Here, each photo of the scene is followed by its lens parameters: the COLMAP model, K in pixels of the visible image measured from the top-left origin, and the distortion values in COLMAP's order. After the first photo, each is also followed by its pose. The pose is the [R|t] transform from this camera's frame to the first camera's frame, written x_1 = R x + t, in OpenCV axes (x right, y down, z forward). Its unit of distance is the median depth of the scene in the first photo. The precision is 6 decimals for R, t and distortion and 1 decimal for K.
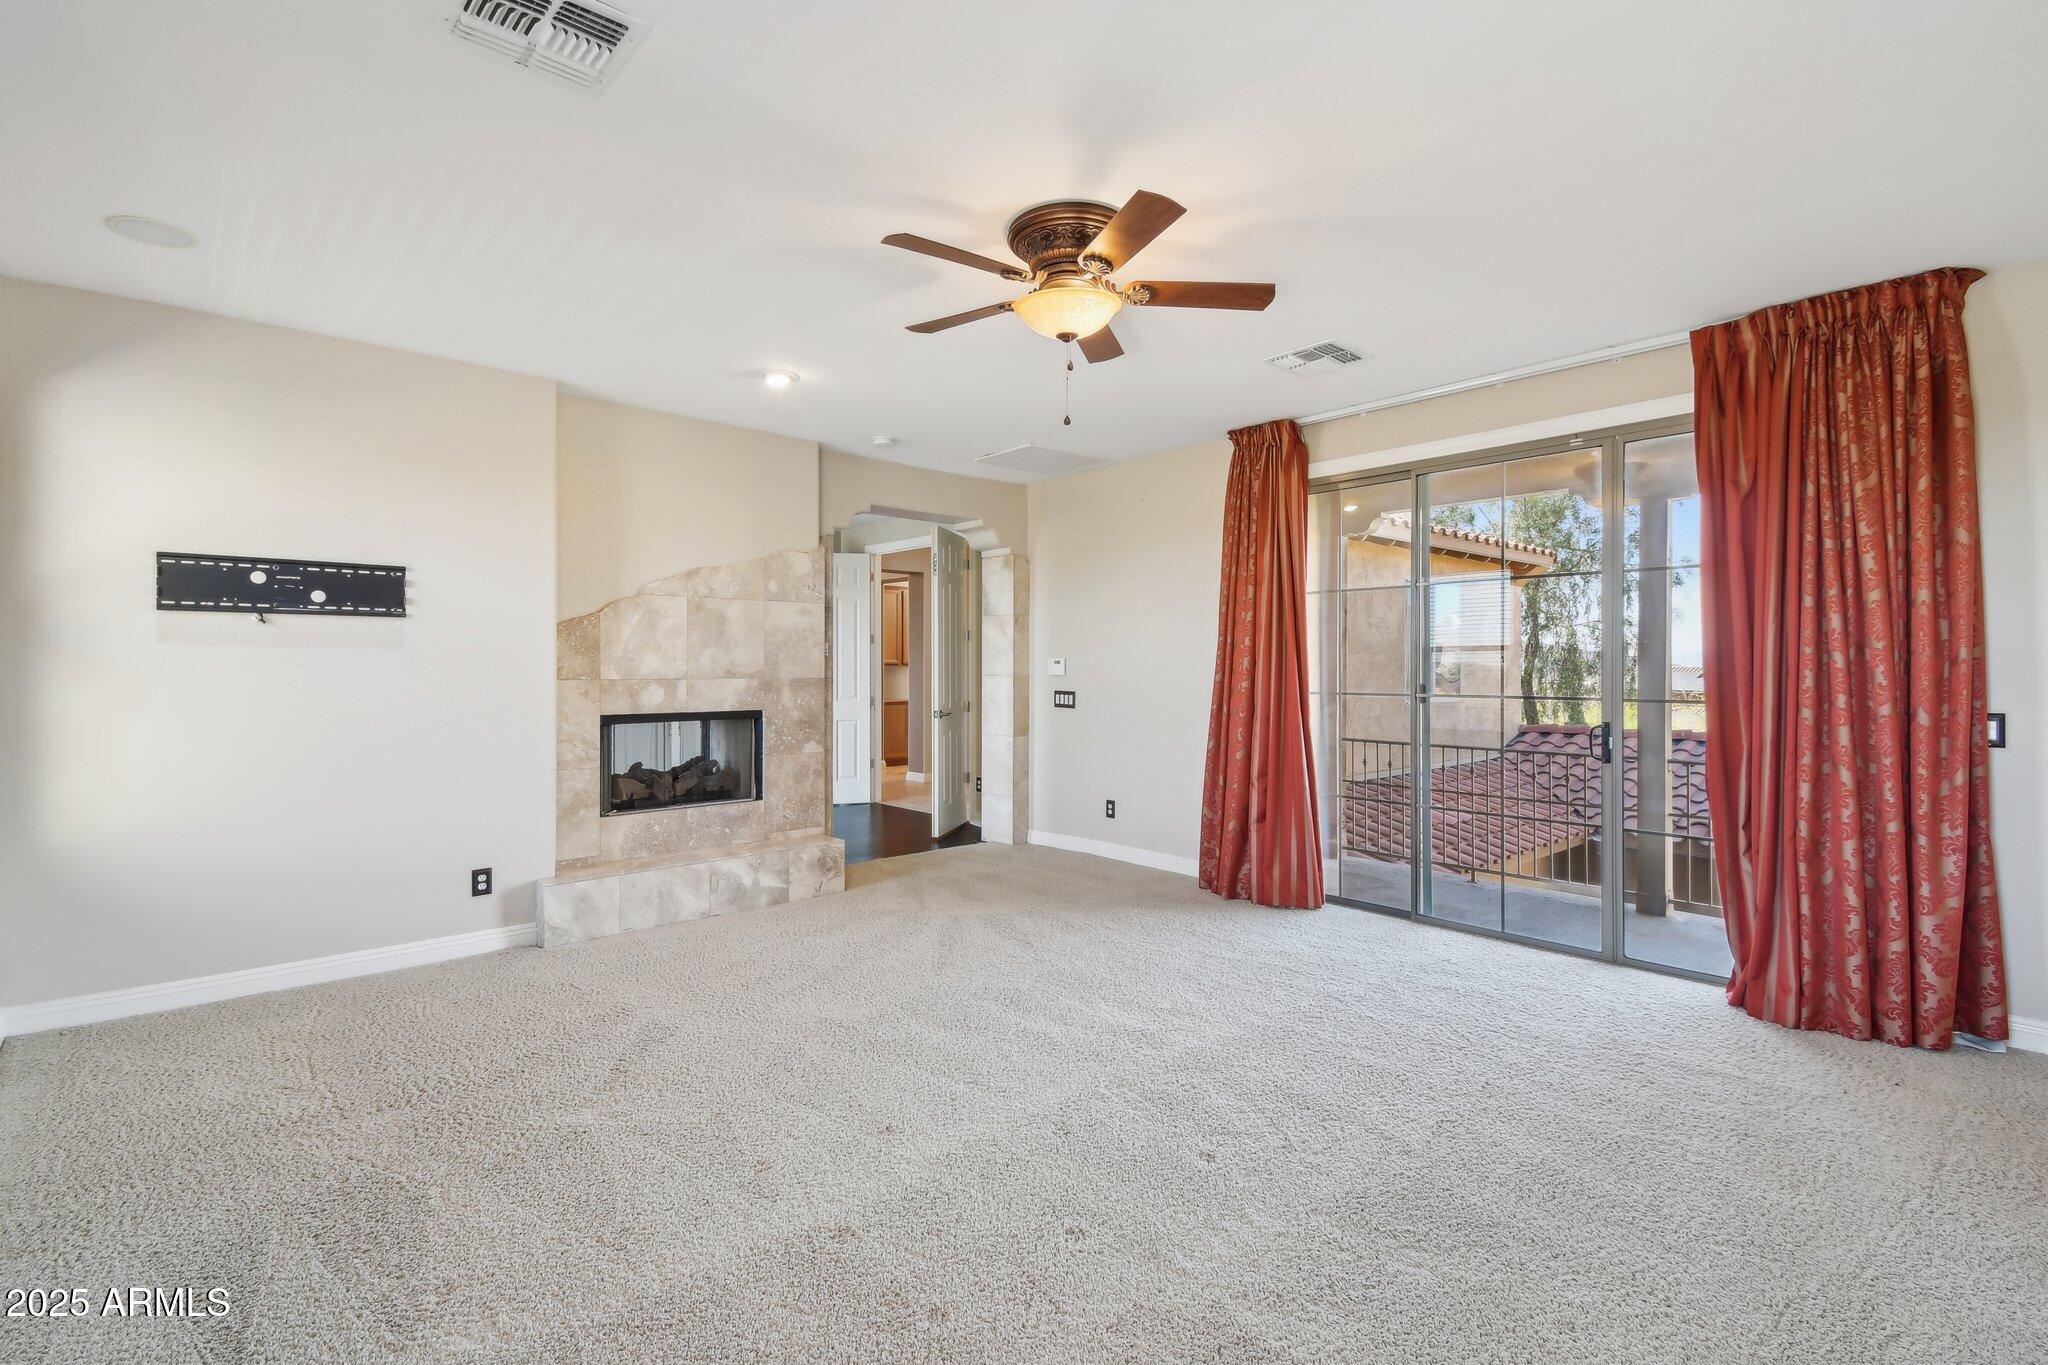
lens RADIAL K [[908.5, 0, 1015.3], [0, 908.5, 665.8], [0, 0, 1]] dist [0.034269, -0.026829]
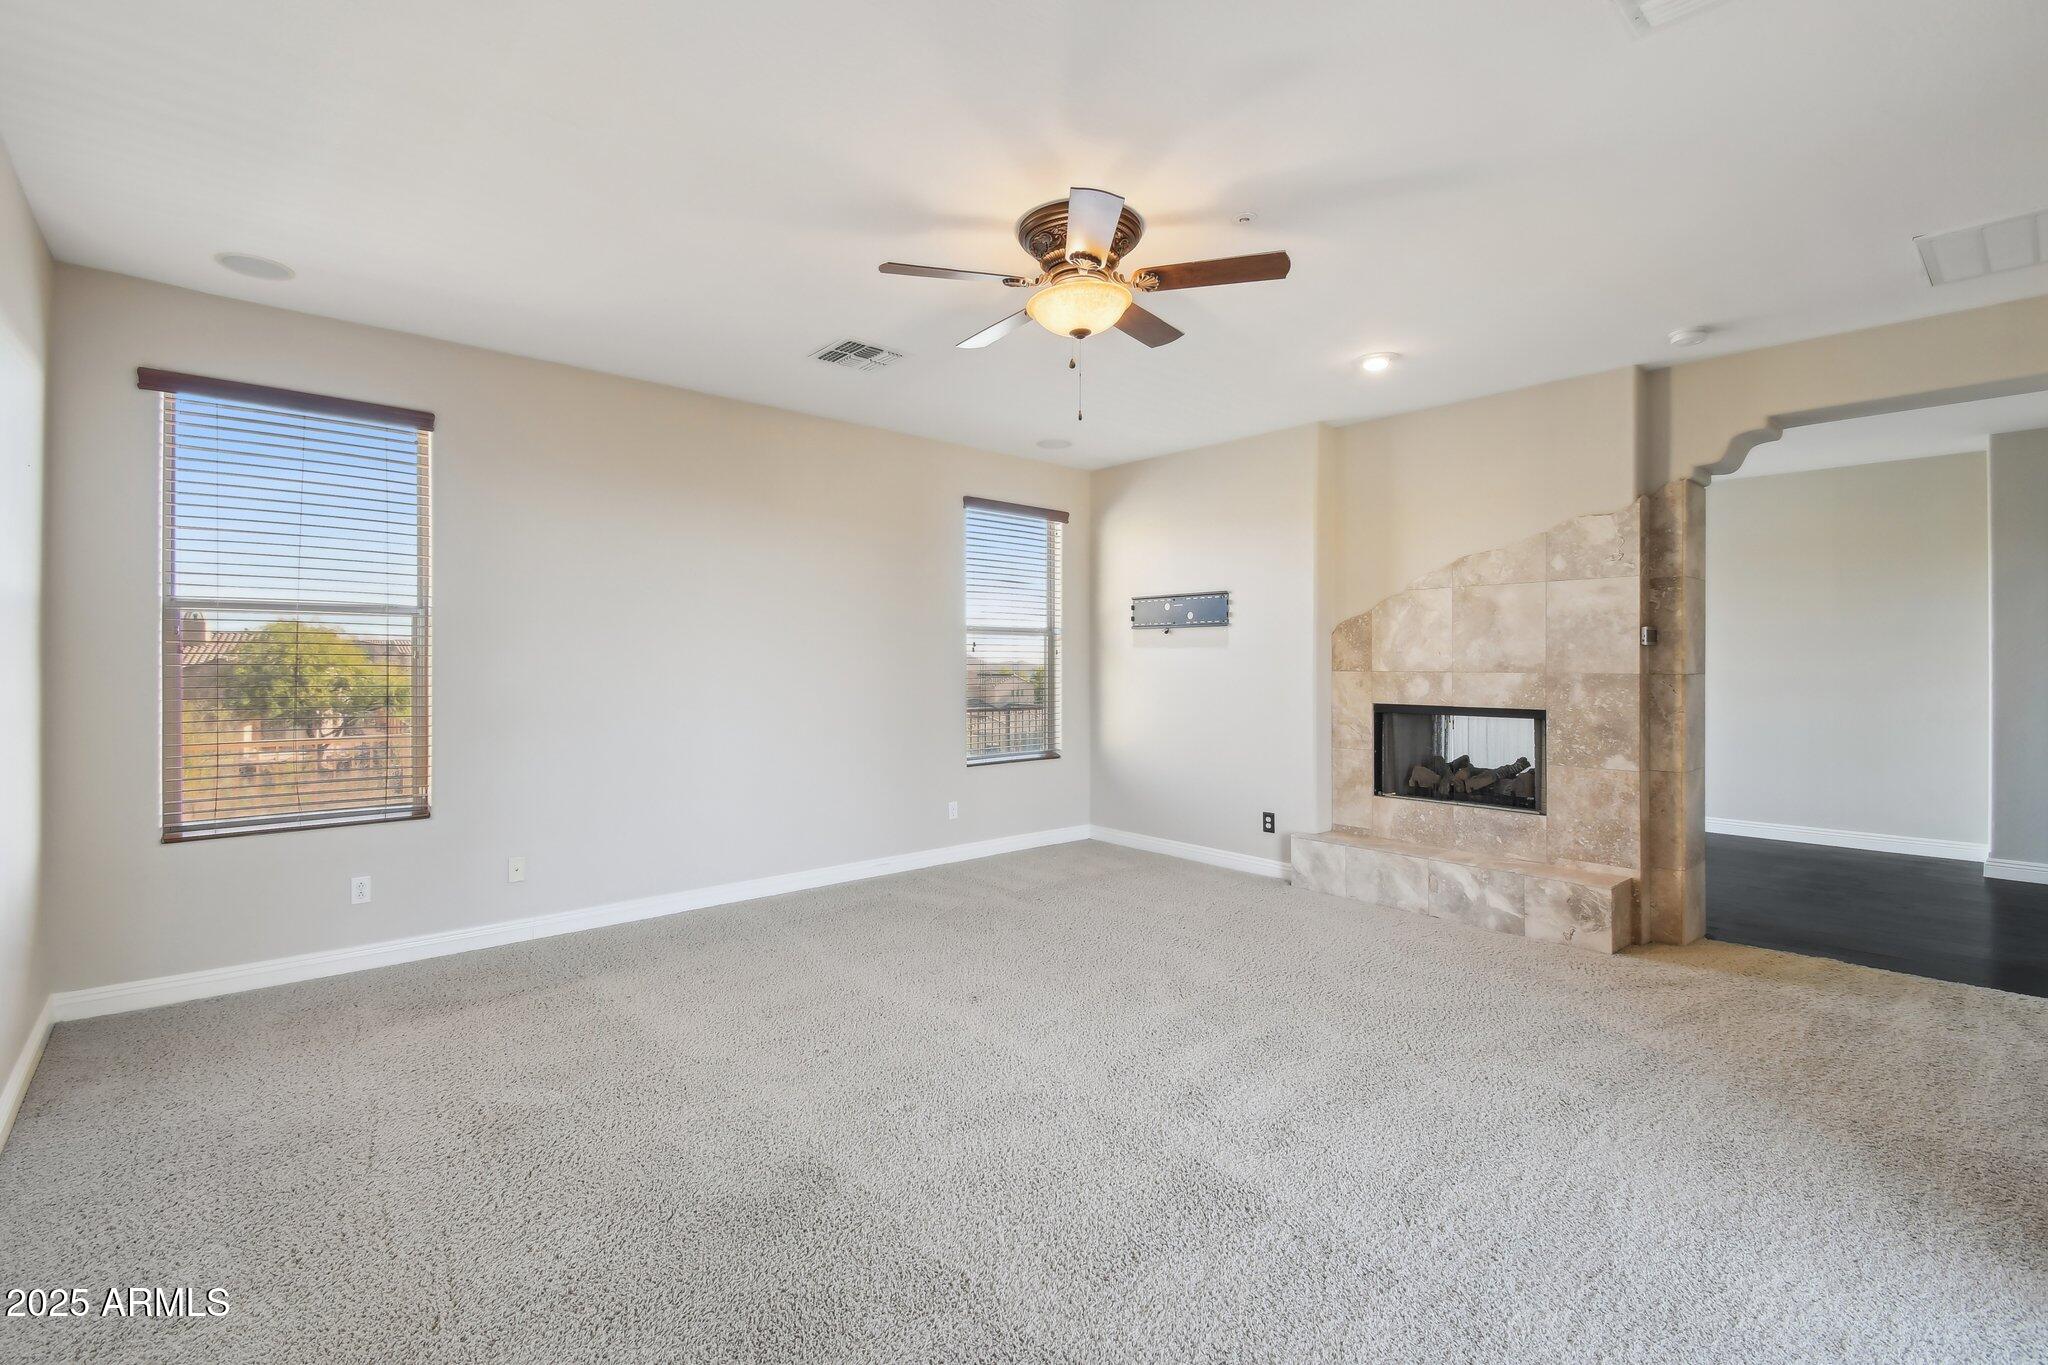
lens RADIAL K [[908.5, 0, 1015.3], [0, 908.5, 665.8], [0, 0, 1]] dist [0.034269, -0.026829]
pose [[-0.005808, 0.006330, -0.999963, 0.620274], [0.003698, 0.999973, 0.006309, -0.000227], [0.999976, -0.003661, -0.005832, 0.542017]]
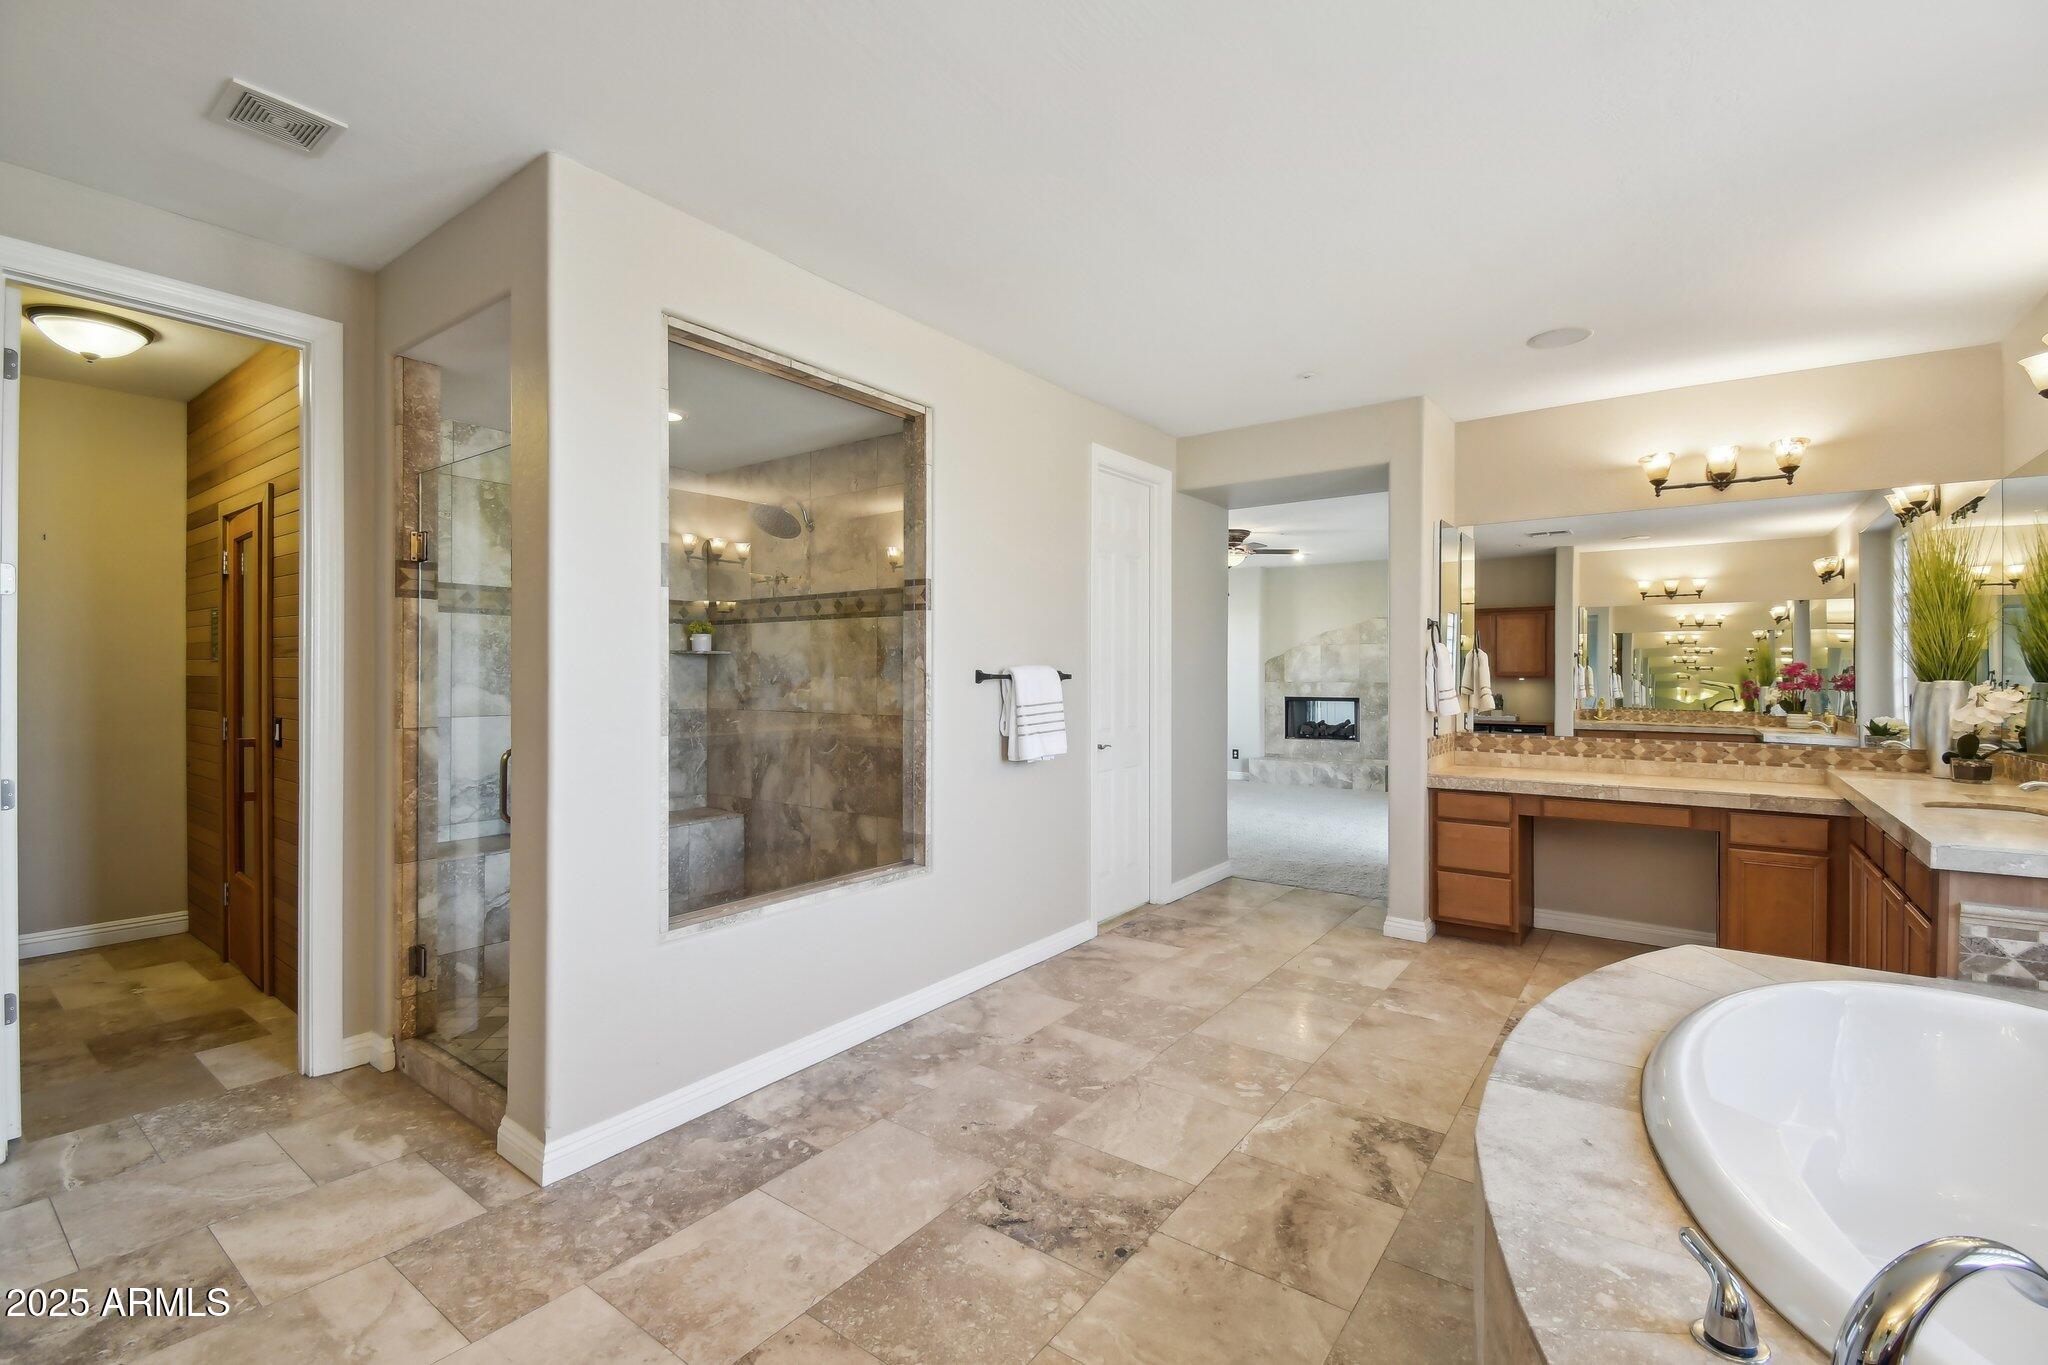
lens RADIAL K [[895.6, 0, 1014.6], [0, 895.6, 687.0], [0, 0, 1]] dist [0.032438, -0.026046]
pose [[0.220681, 0.014958, -0.975231, 1.617927], [0.003071, 0.999867, 0.016031, -0.011314], [0.975341, -0.006532, 0.220606, -0.211728]]
